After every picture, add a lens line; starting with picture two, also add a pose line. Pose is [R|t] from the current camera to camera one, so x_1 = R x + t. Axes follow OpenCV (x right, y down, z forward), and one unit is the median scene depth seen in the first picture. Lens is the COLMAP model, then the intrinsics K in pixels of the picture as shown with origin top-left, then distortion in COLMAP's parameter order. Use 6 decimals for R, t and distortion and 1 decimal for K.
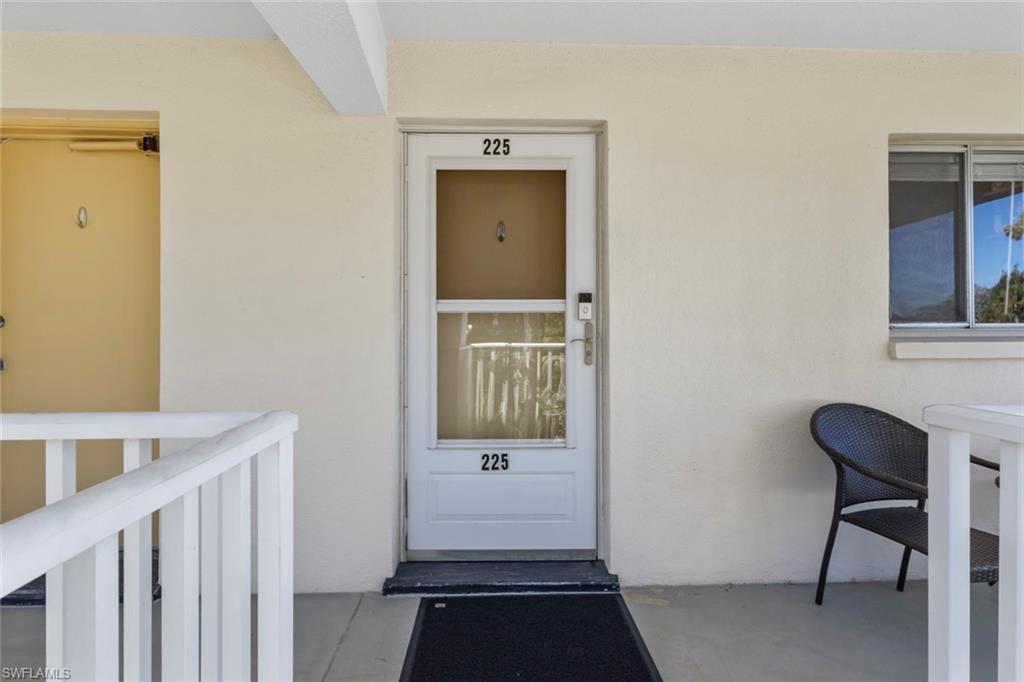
lens RADIAL K [[472.4, 0, 513.5], [0, 472.4, 333.7], [0, 0, 1]] dist [0.000884, 0.000892]
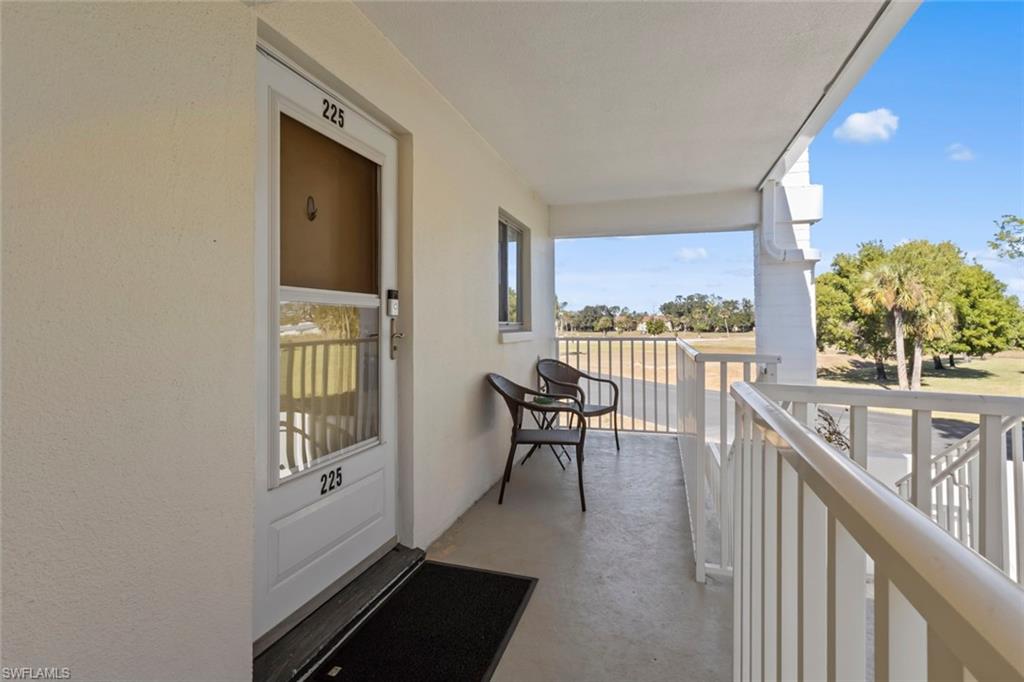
lens RADIAL K [[476.9, 0, 512.1], [0, 476.9, 325.1], [0, 0, 1]] dist [0.001755, 0.000191]
pose [[0.342318, -0.000350, 0.939584, -0.740153], [0.010797, 0.999935, -0.003561, -0.002286], [-0.939522, 0.011364, 0.342300, 0.397319]]
